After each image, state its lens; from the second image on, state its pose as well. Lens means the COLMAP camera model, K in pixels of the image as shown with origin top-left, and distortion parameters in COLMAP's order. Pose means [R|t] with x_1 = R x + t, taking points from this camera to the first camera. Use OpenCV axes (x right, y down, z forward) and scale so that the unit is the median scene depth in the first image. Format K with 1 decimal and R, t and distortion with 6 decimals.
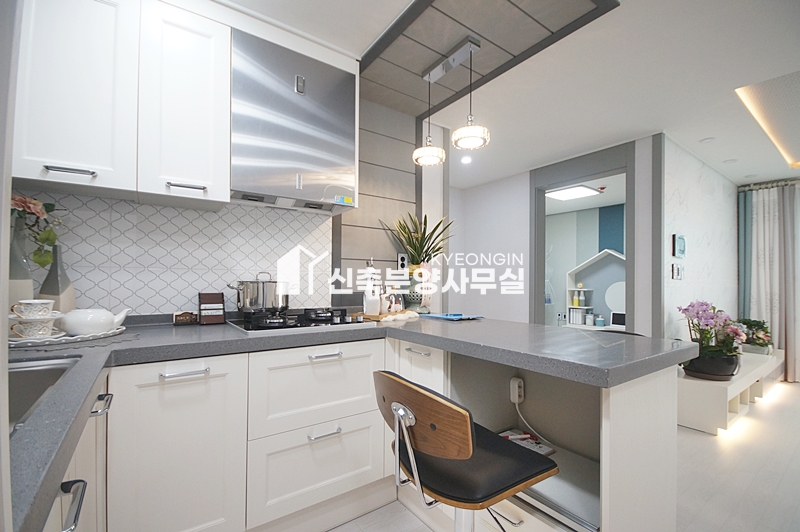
lens RADIAL K [[348.5, 0, 407.4], [0, 348.5, 270.8], [0, 0, 1]] dist [-0.001608, -0.000564]
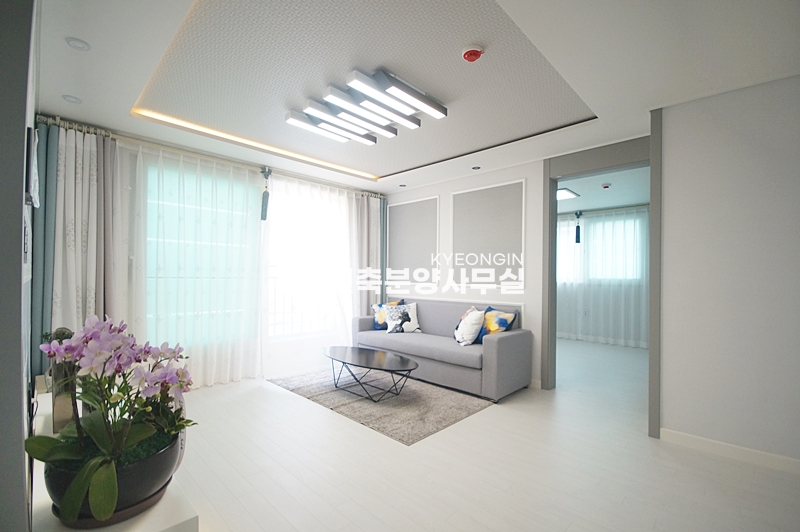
lens RADIAL K [[348.5, 0, 401.3], [0, 348.5, 269.3], [0, 0, 1]] dist [-0.001608, -0.000564]
pose [[0.020919, 0.001439, 0.999780, 0.377847], [-0.014998, 0.999887, -0.001125, 0.020277], [-0.999669, -0.014972, 0.020938, 0.364797]]
